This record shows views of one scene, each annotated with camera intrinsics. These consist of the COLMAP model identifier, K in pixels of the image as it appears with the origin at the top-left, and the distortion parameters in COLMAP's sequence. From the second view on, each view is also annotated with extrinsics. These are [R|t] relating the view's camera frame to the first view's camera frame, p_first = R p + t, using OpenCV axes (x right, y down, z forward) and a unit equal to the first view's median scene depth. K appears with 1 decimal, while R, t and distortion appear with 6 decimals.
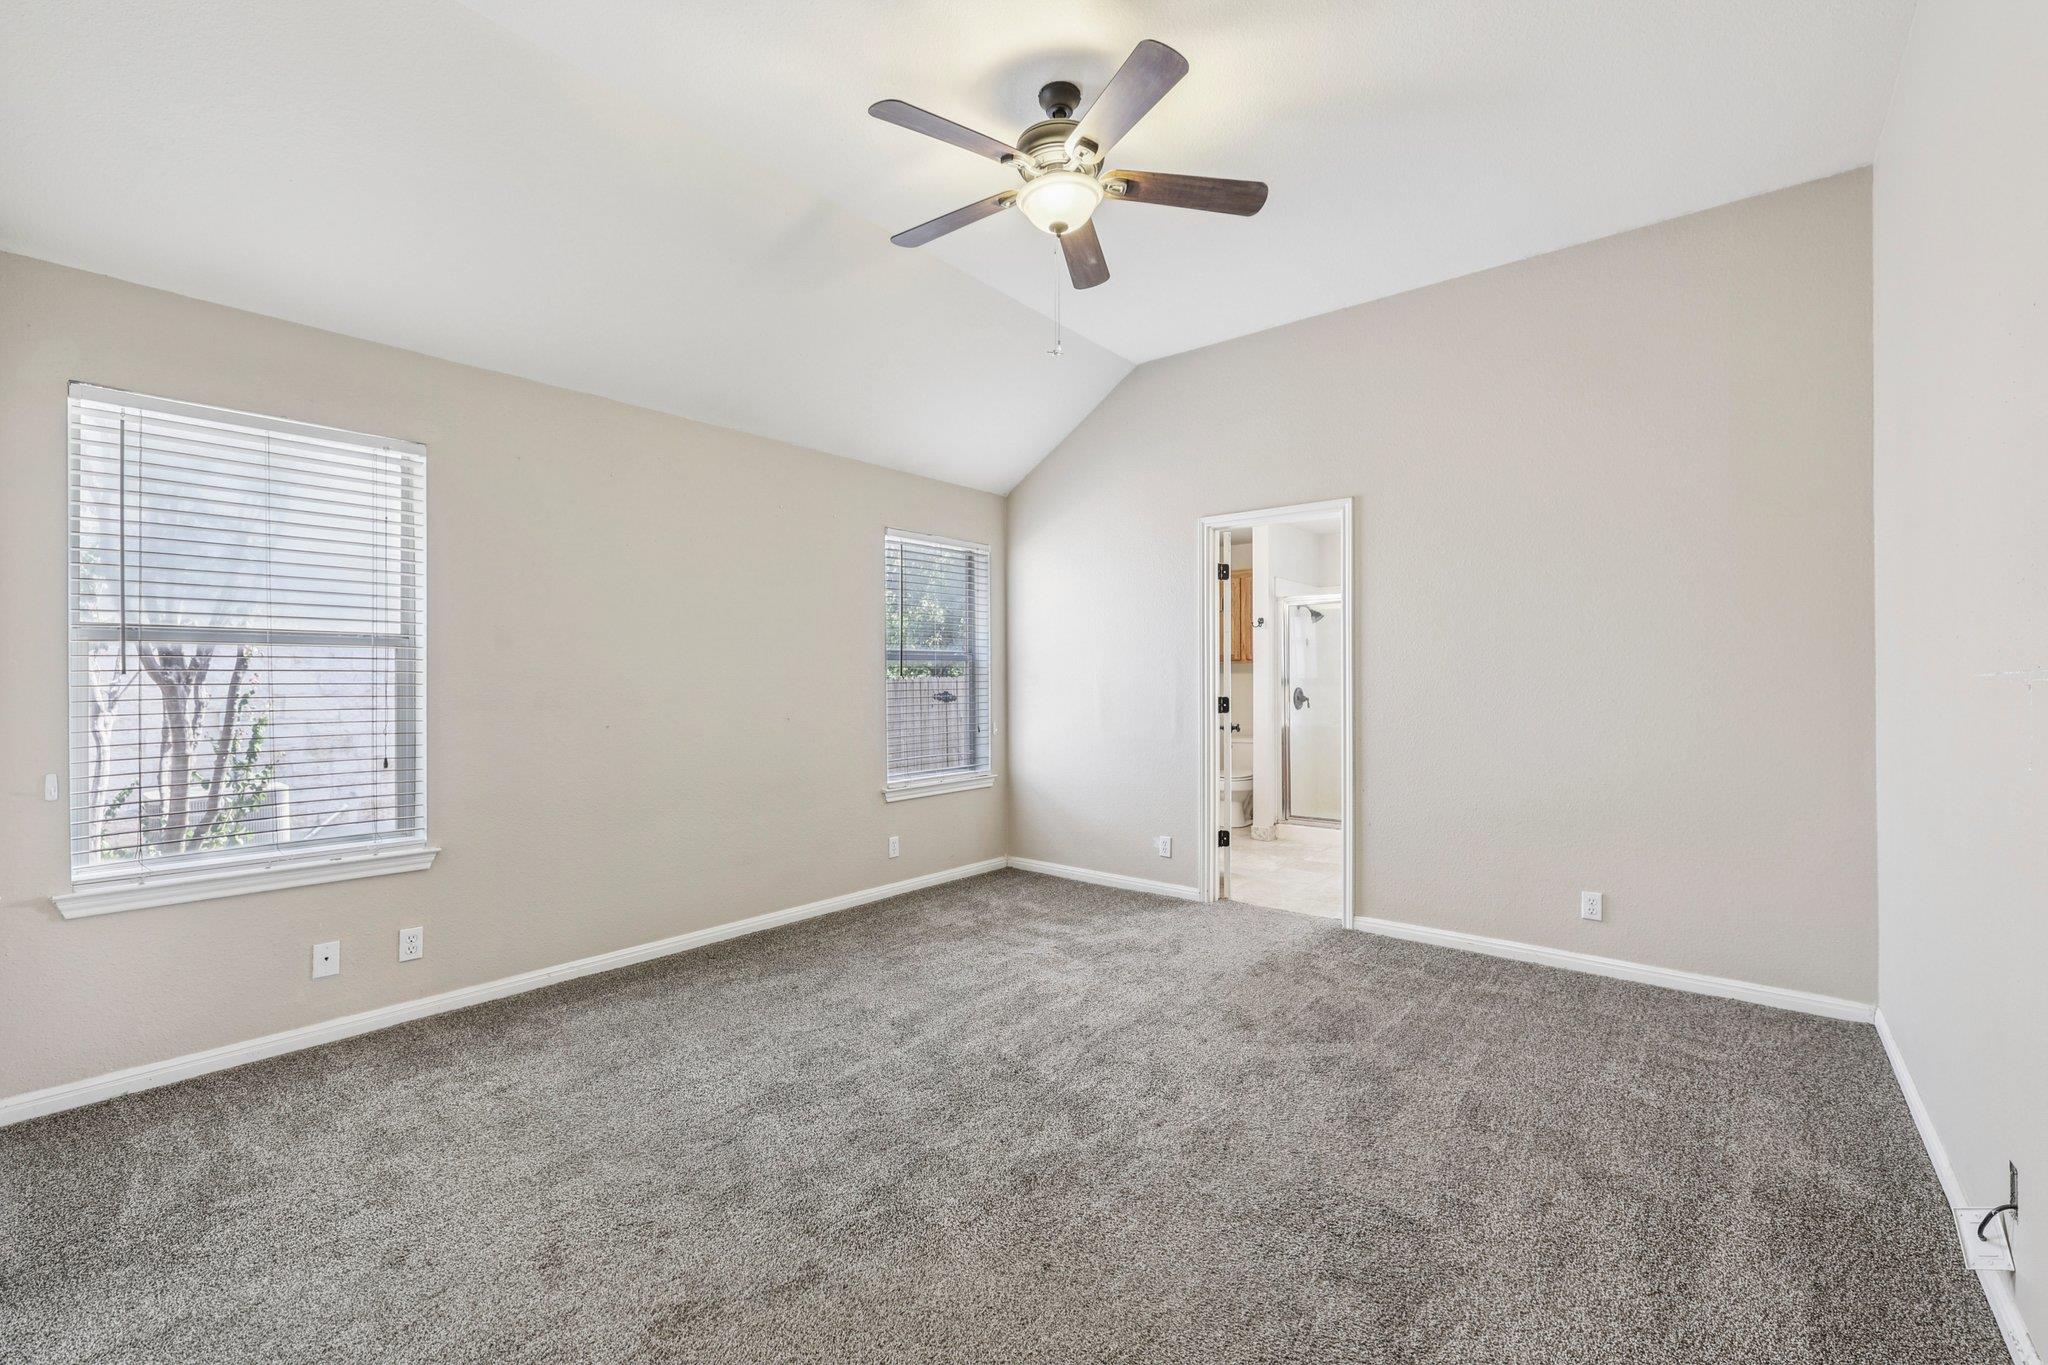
lens RADIAL K [[863.7, 0, 1021.1], [0, 863.7, 676.3], [0, 0, 1]] dist [-0.002671, 0.000662]
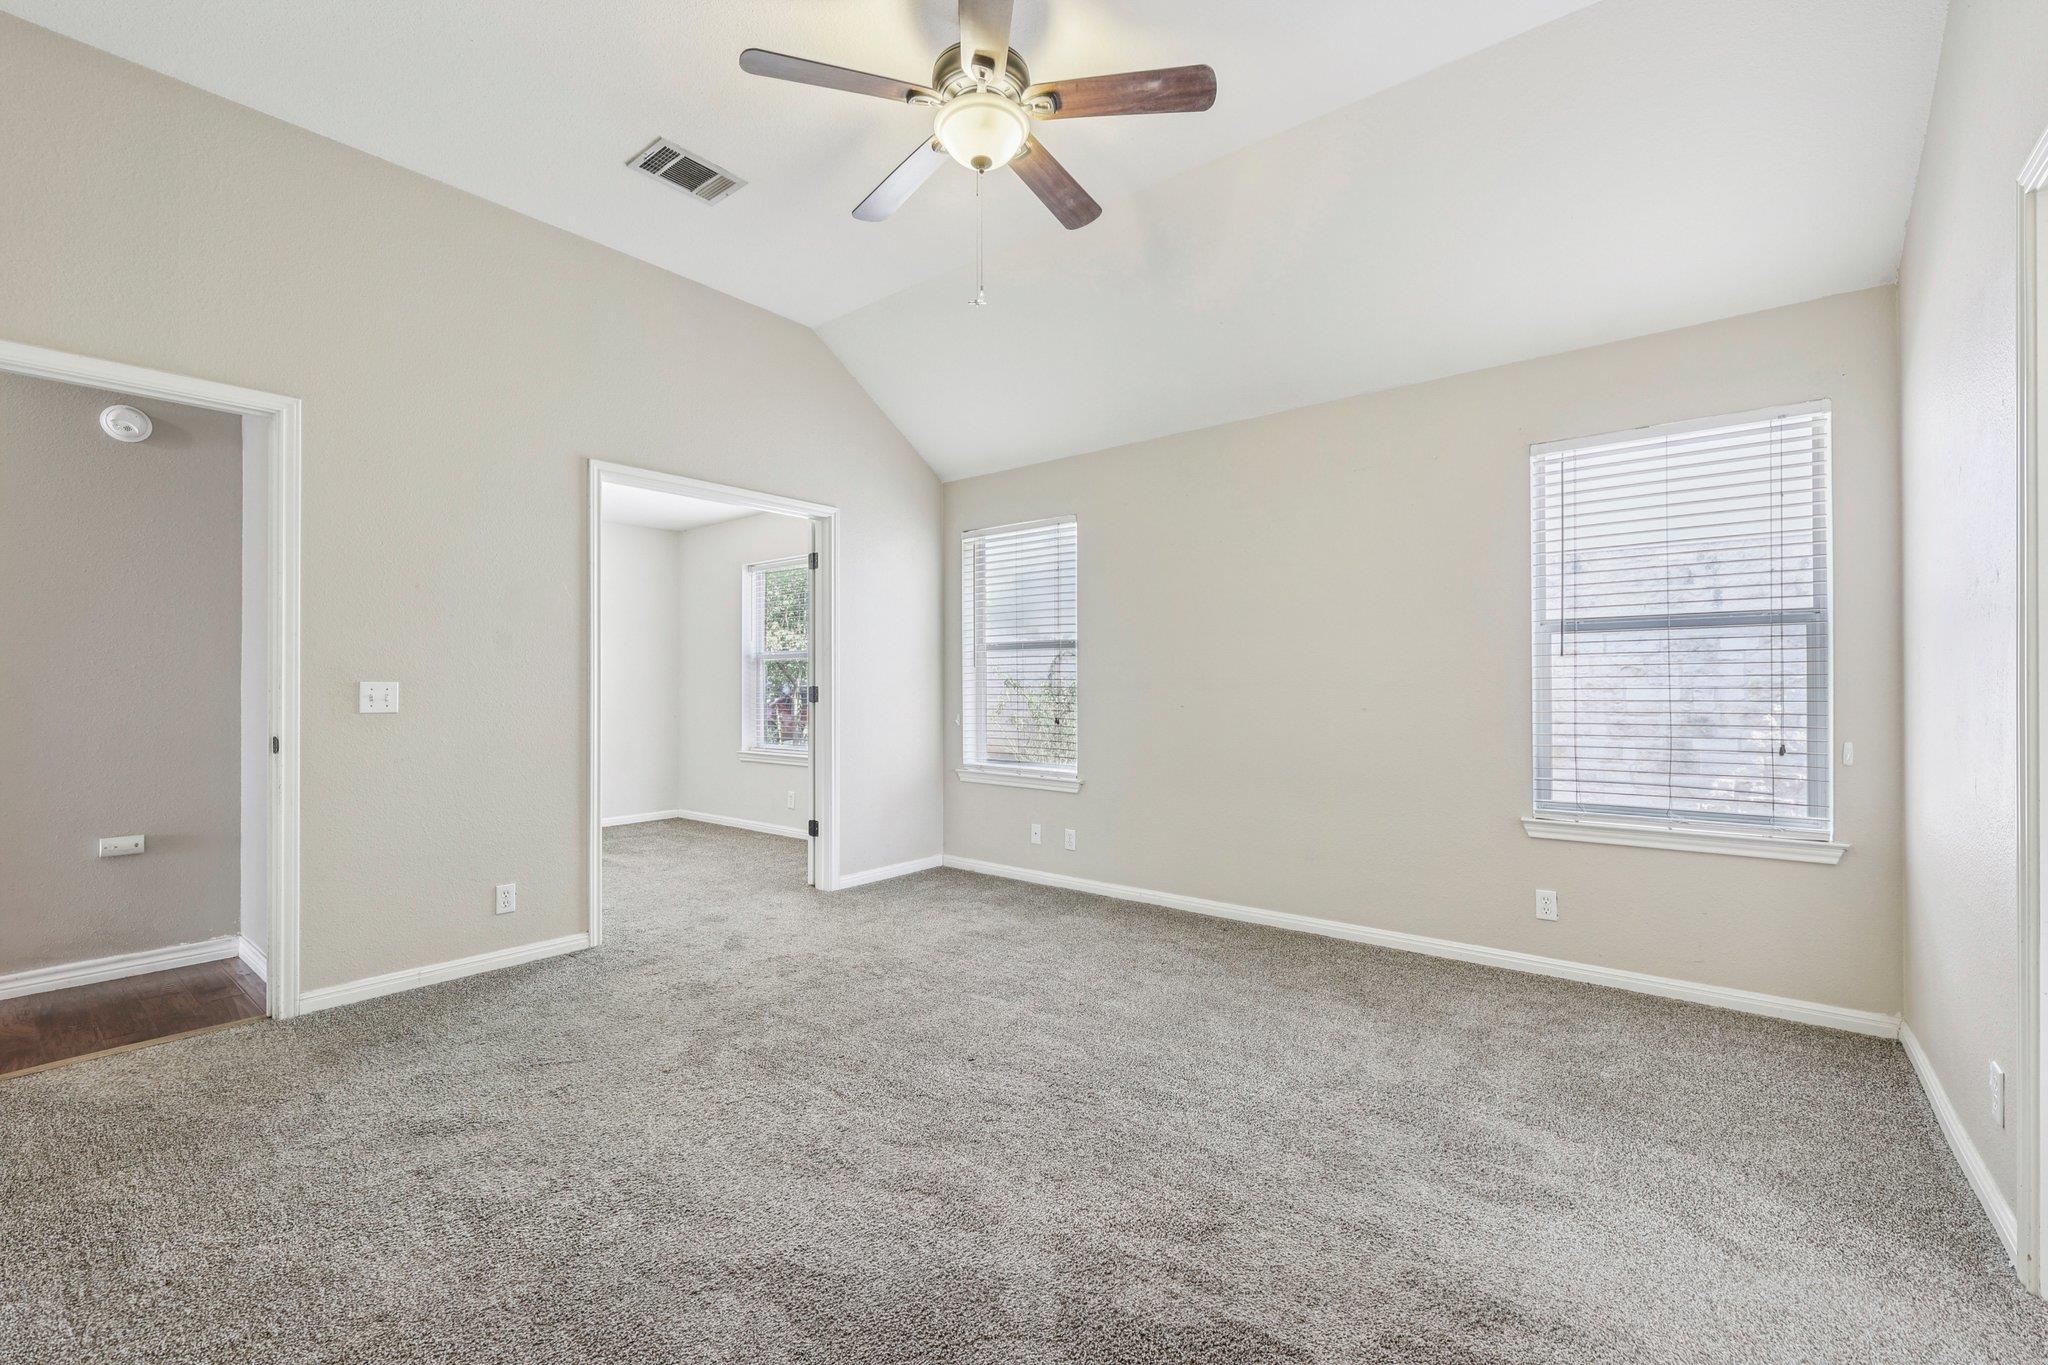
lens RADIAL K [[863.7, 0, 1006.1], [0, 863.7, 677.5], [0, 0, 1]] dist [-0.002671, 0.000662]
pose [[-0.000385, 0.007219, -0.999974, 0.691356], [0.017413, 0.999822, 0.007212, 0.004049], [0.999848, -0.017410, -0.000511, 0.725752]]
